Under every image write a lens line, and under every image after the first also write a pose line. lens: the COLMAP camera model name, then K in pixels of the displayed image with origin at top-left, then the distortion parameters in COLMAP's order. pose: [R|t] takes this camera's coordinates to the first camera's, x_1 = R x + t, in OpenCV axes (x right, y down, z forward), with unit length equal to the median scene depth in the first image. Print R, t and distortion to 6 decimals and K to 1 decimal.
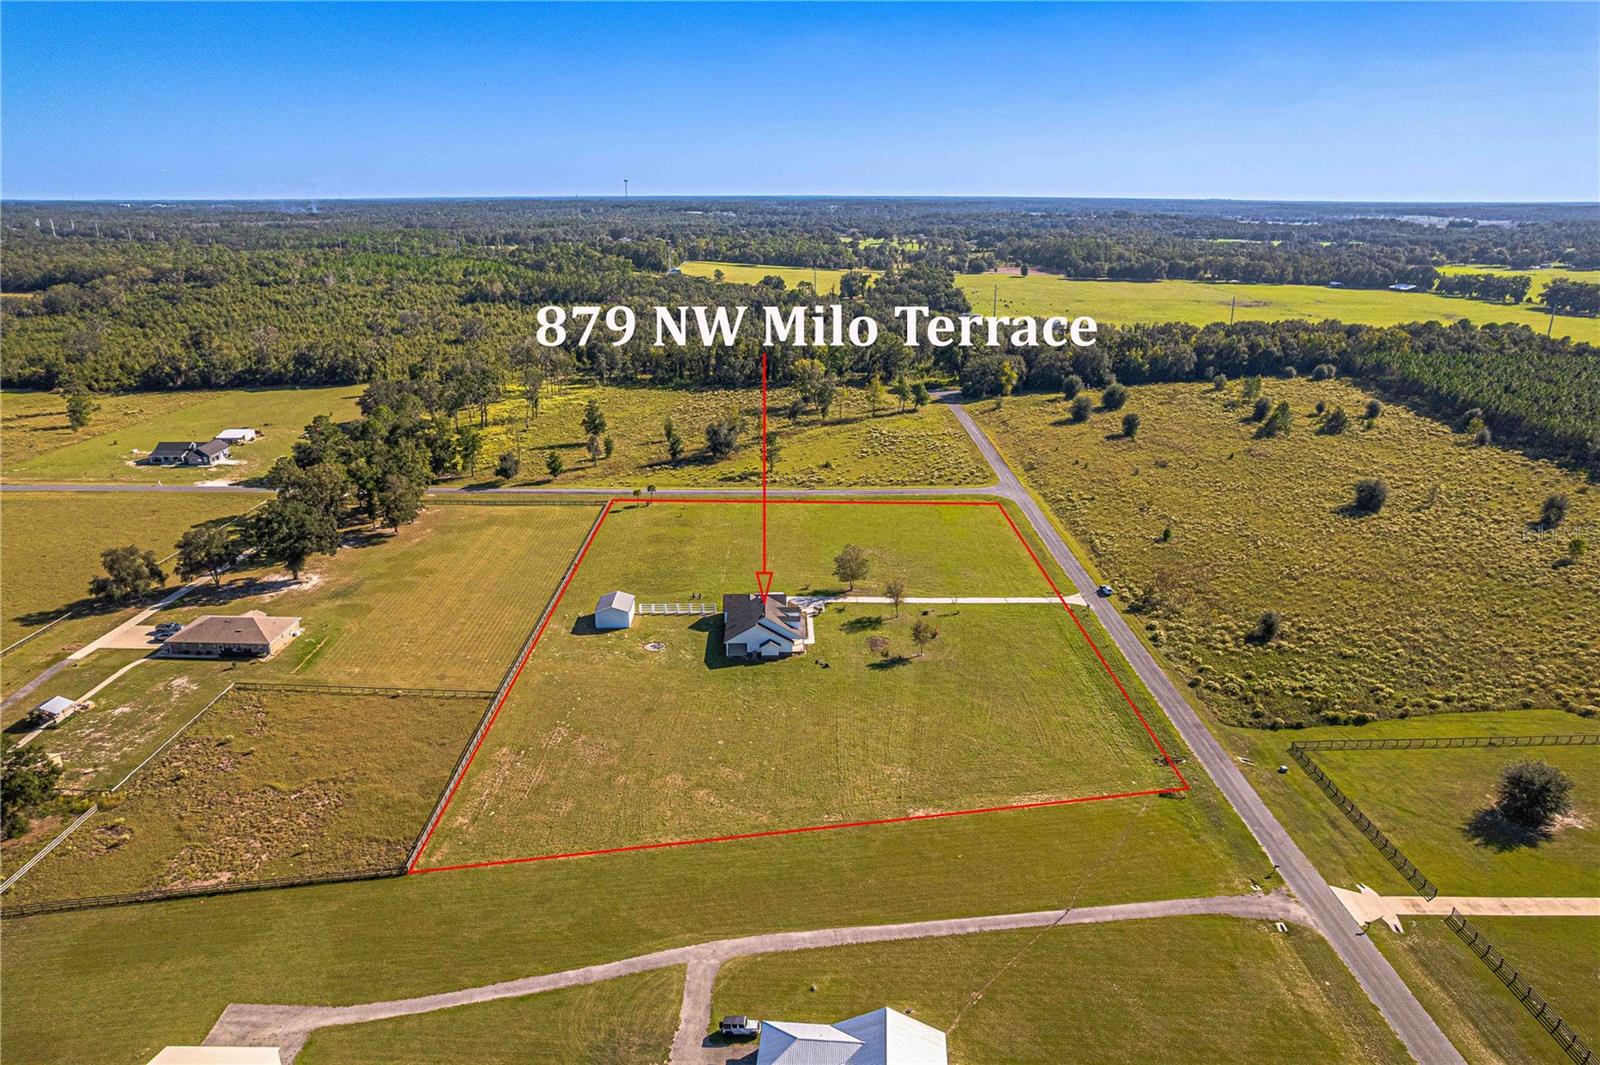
lens RADIAL K [[1025.3, 0, 795.0], [0, 1025.3, 541.9], [0, 0, 1]] dist [-0.078698, 0.070232]
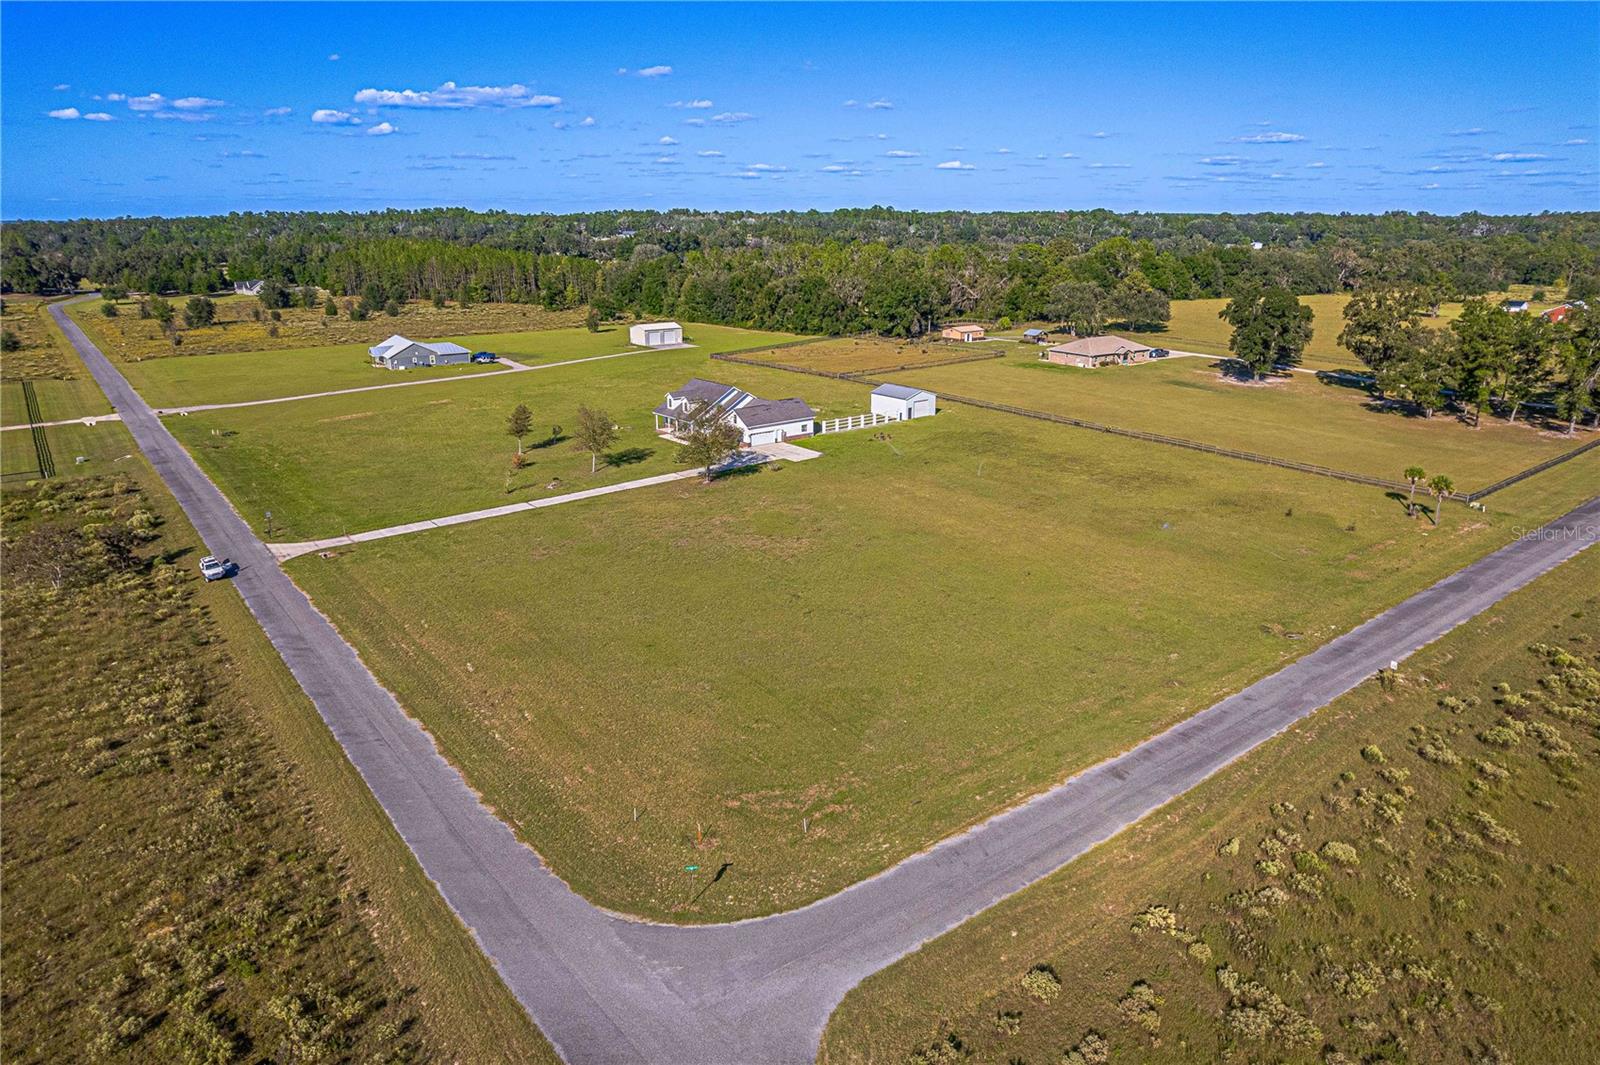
lens RADIAL K [[1025.3, 0, 793.8], [0, 1025.3, 529.8], [0, 0, 1]] dist [-0.078698, 0.070232]
pose [[-0.800392, 0.179256, -0.572049, 0.338130], [-0.193145, 0.826251, 0.529154, -0.235569], [0.567510, 0.534019, -0.626702, 1.355850]]
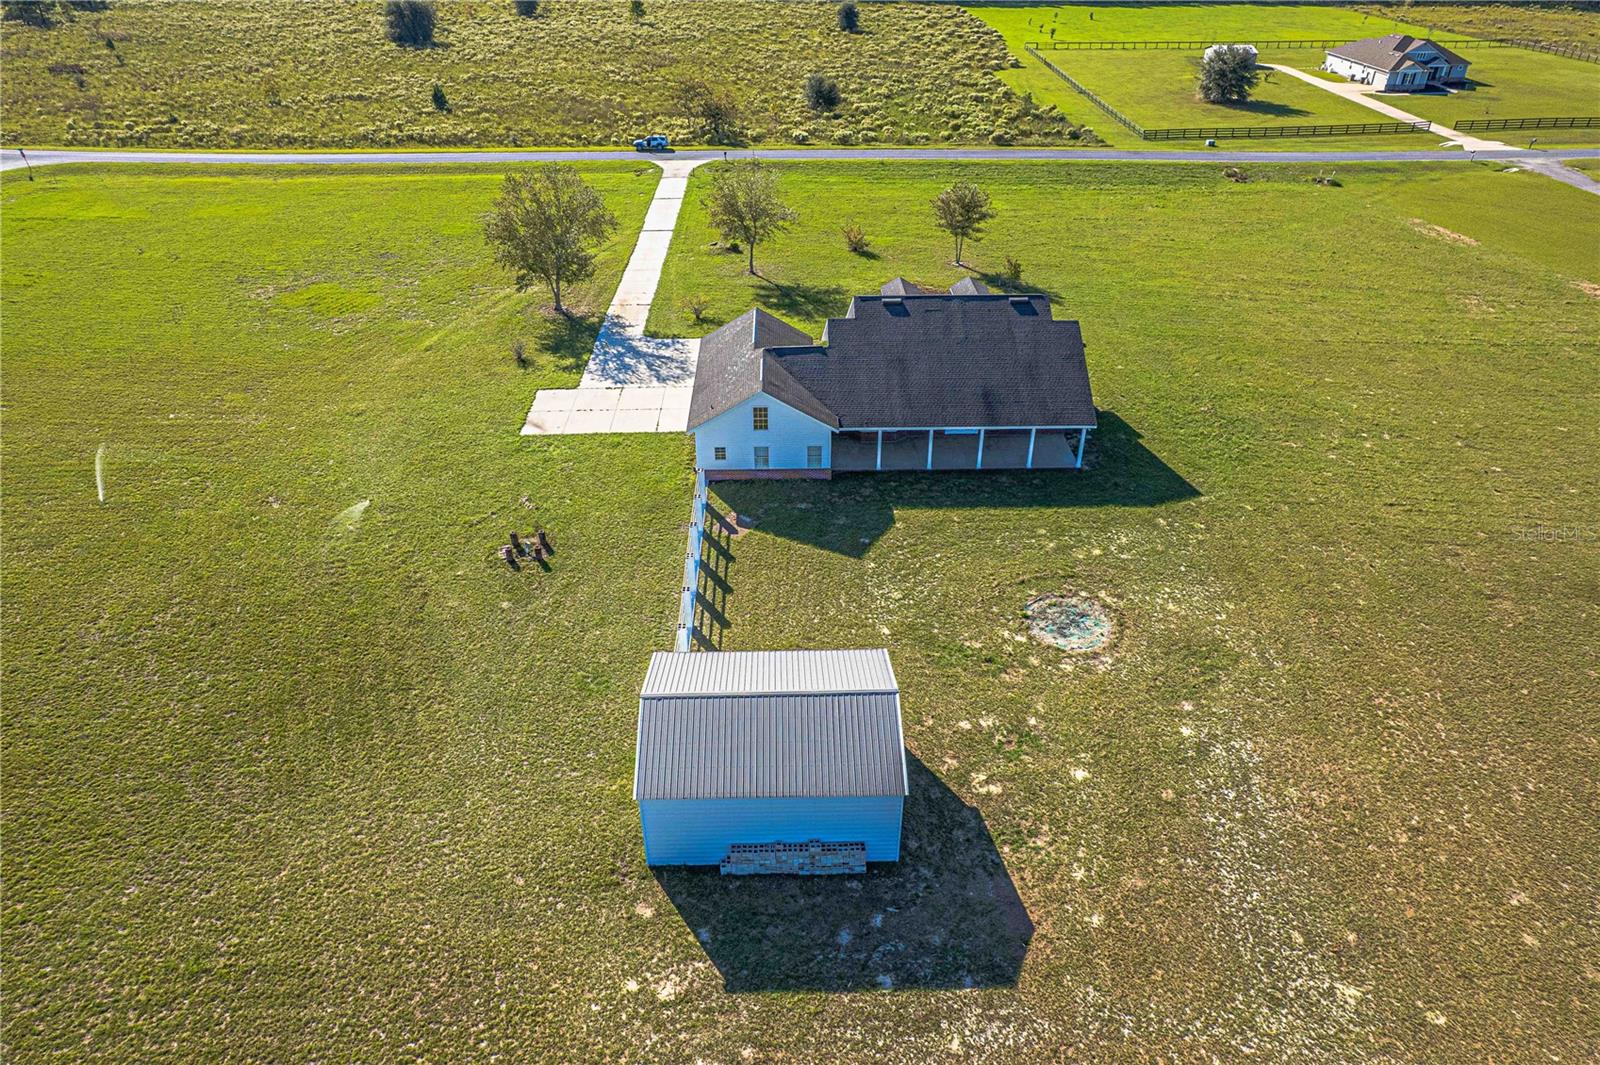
lens RADIAL K [[1025.3, 0, 795.5], [0, 1025.3, 538.7], [0, 0, 1]] dist [-0.078698, 0.070232]
pose [[0.001403, -0.549234, 0.835667, -0.267877], [0.331763, 0.788594, 0.517739, -0.042757], [-0.943362, 0.276517, 0.183322, 0.854390]]
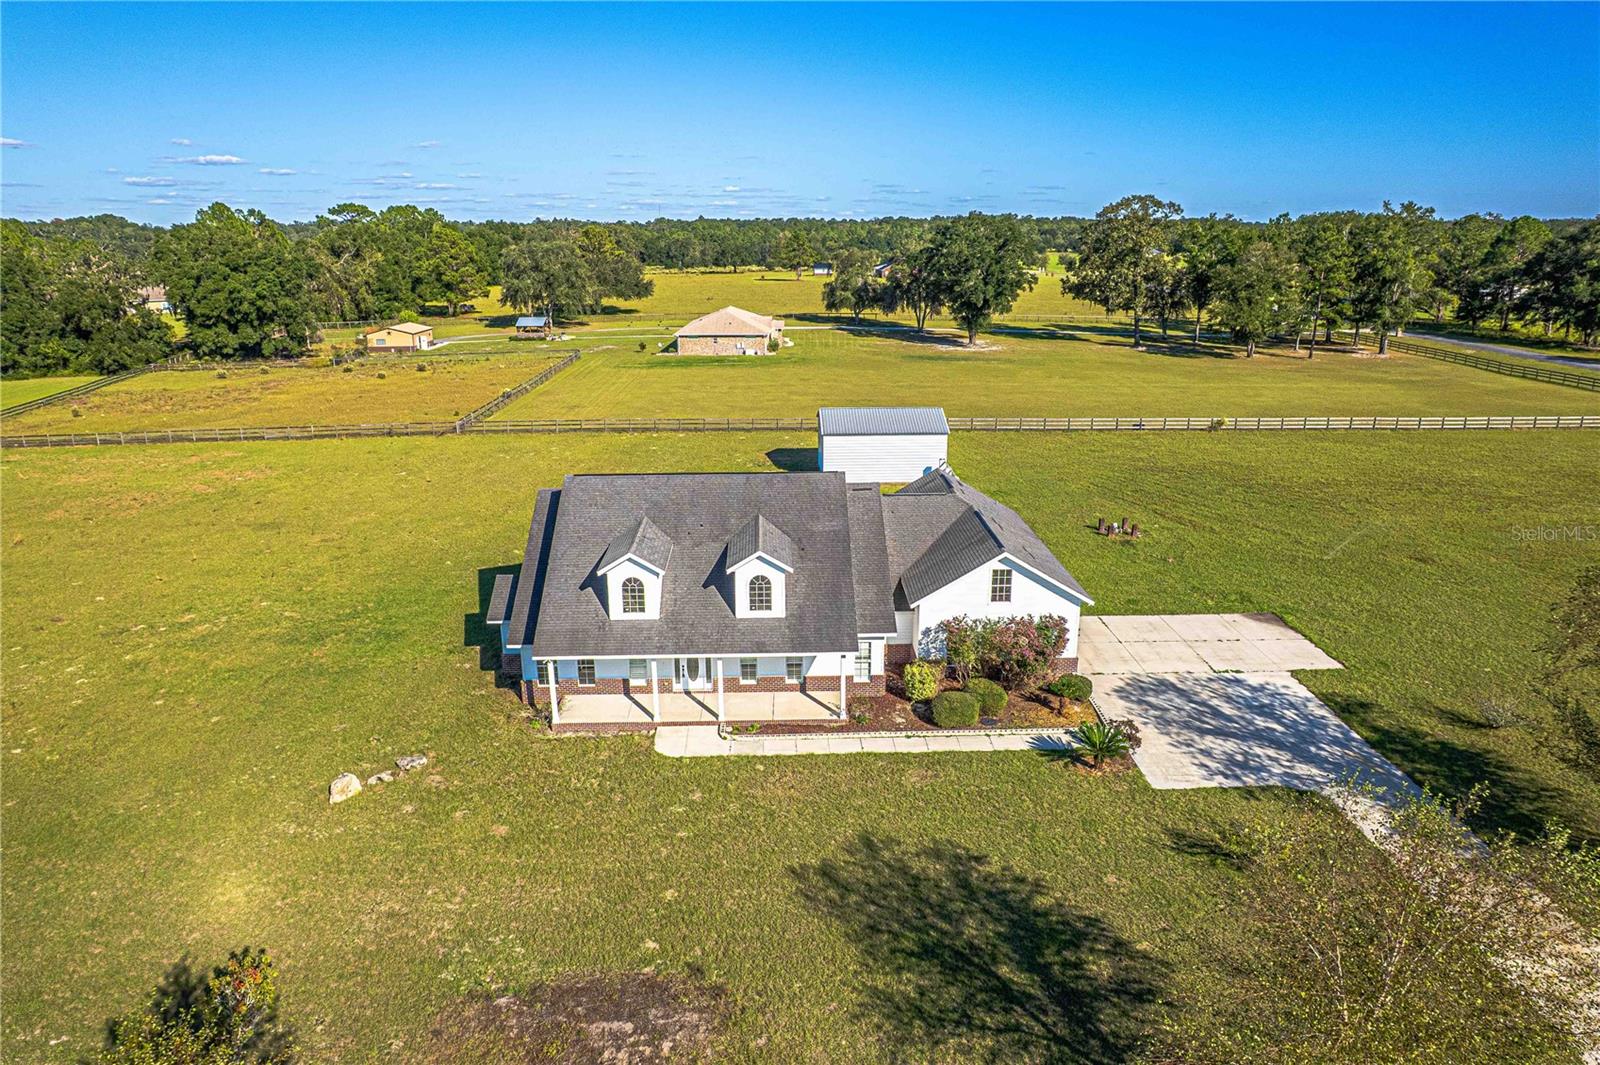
lens RADIAL K [[1025.3, 0, 795.7], [0, 1025.3, 539.0], [0, 0, 1]] dist [-0.078698, 0.070232]
pose [[0.007778, 0.288448, -0.957464, 0.147587], [-0.321216, 0.907469, 0.270778, 0.010373], [0.946974, 0.305447, 0.099712, 0.848271]]
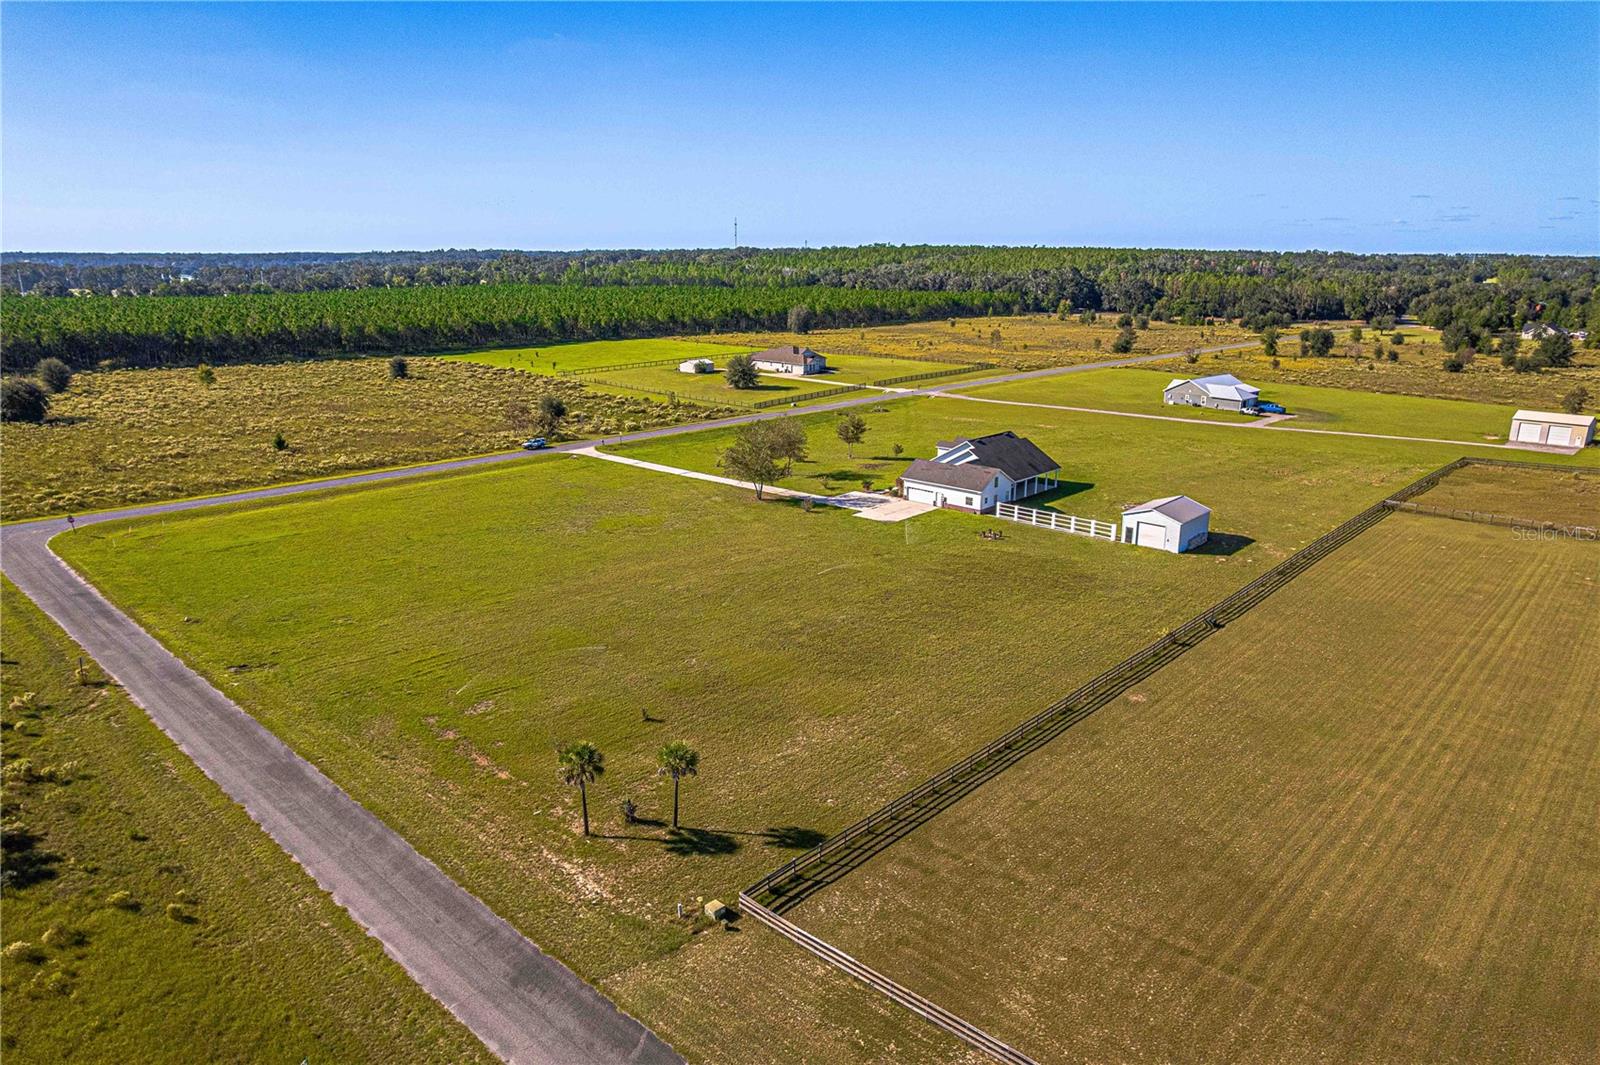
lens RADIAL K [[1025.3, 0, 794.6], [0, 1025.3, 542.2], [0, 0, 1]] dist [-0.078698, 0.070232]
pose [[-0.718276, -0.192544, 0.668585, -0.363033], [0.225615, 0.844561, 0.485607, -0.217080], [-0.658162, 0.499643, -0.563187, 1.301833]]
